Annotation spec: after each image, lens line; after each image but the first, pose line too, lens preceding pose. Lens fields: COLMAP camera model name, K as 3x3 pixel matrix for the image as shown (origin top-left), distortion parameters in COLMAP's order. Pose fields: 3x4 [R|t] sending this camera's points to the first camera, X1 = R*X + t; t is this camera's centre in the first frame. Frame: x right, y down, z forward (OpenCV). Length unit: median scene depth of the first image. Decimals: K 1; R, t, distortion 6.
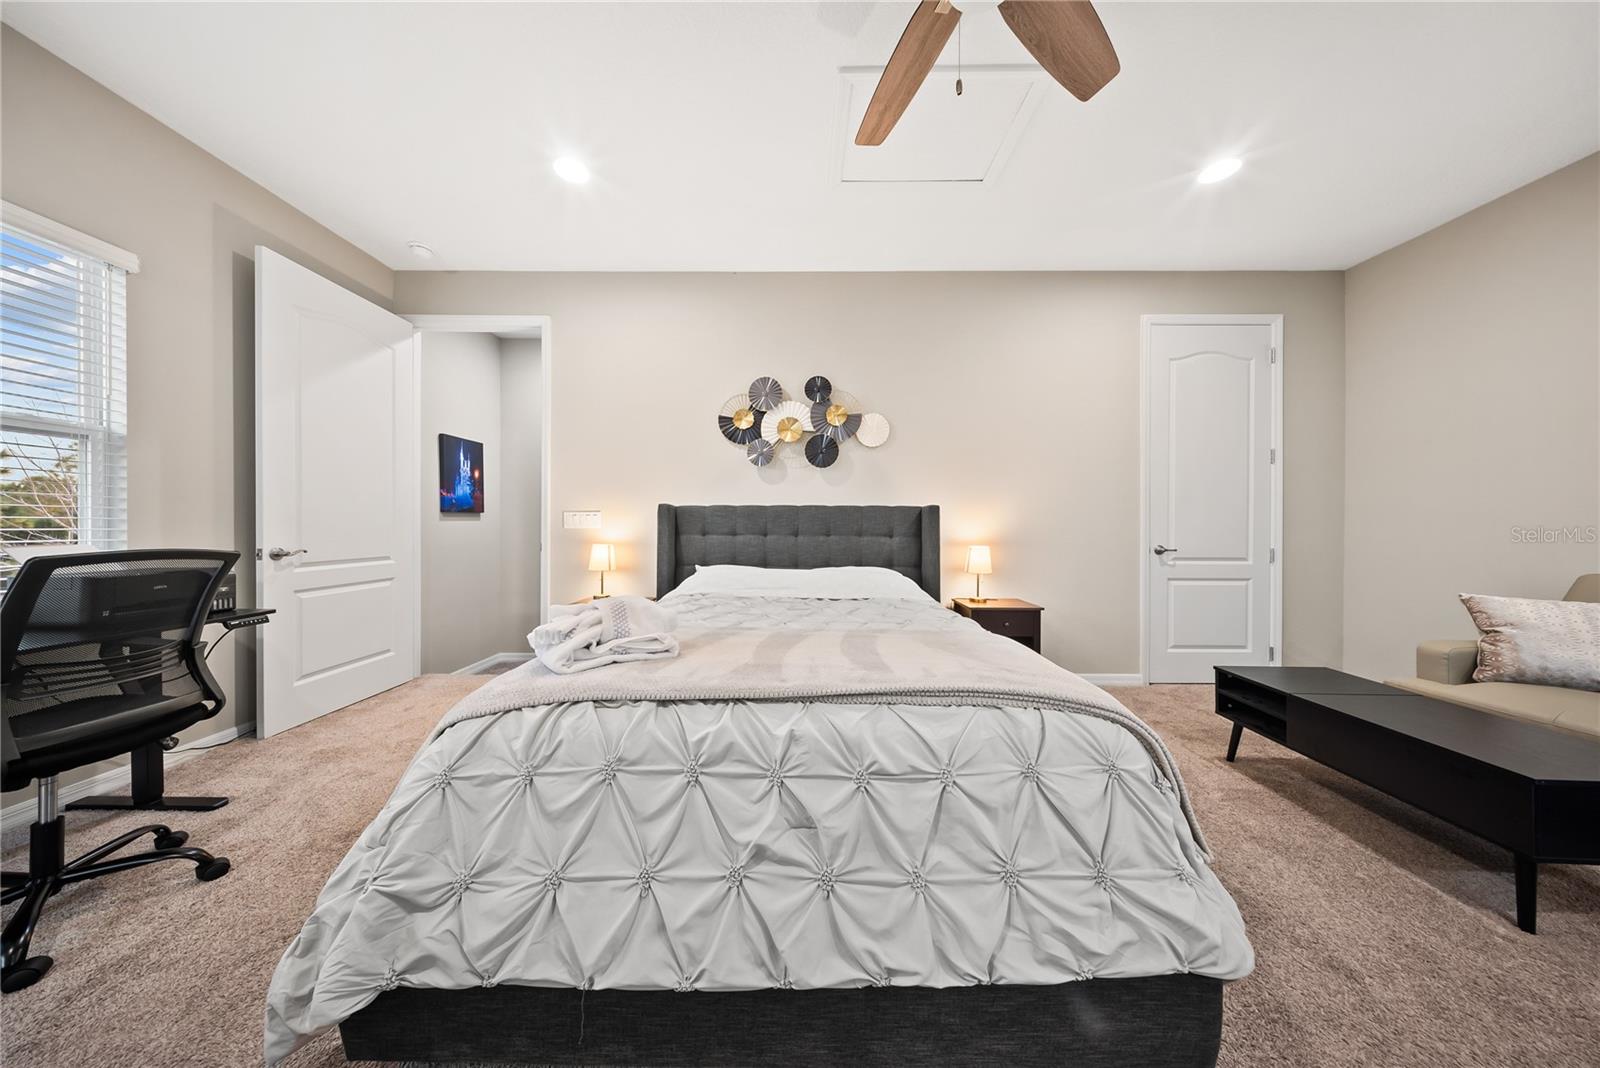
lens RADIAL K [[474.1, 0, 800.1], [0, 474.1, 528.0], [0, 0, 1]] dist [-0.002192, -0.000212]
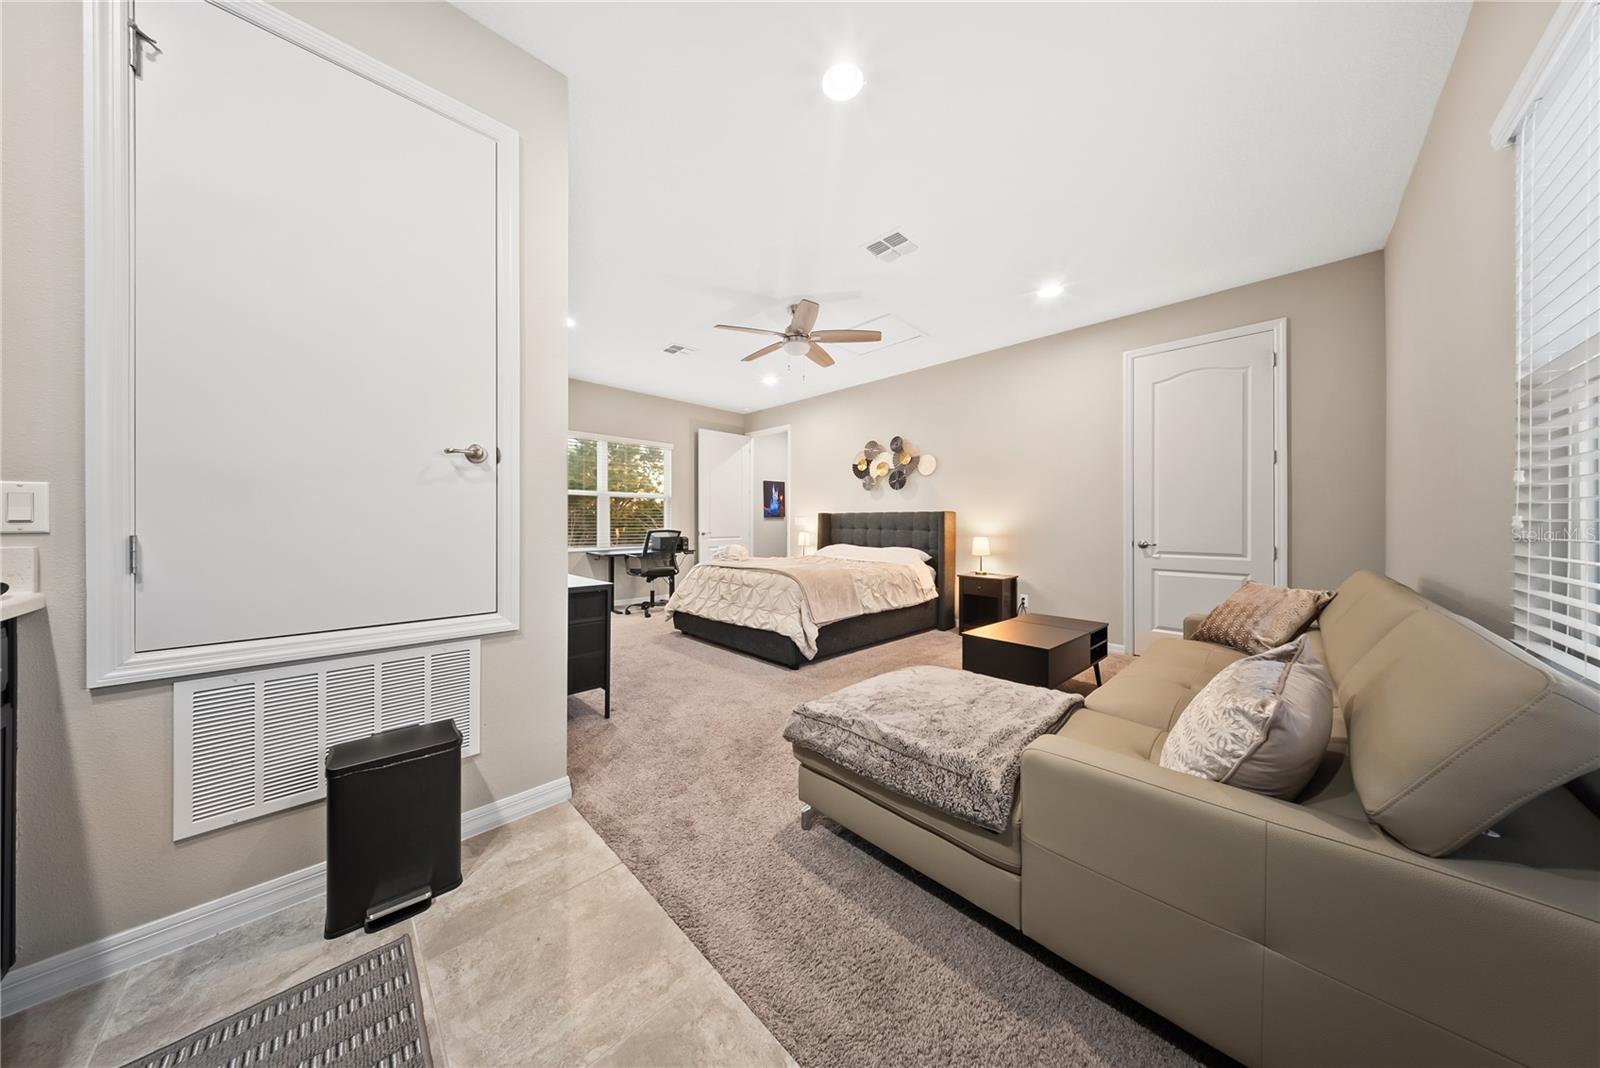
lens RADIAL K [[474.1, 0, 798.1], [0, 474.1, 525.8], [0, 0, 1]] dist [-0.002192, -0.000212]
pose [[0.702806, 0.004427, -0.711368, 1.006318], [-0.004078, 0.999989, 0.002195, 0.000726], [0.711370, 0.001359, 0.702816, -0.459084]]
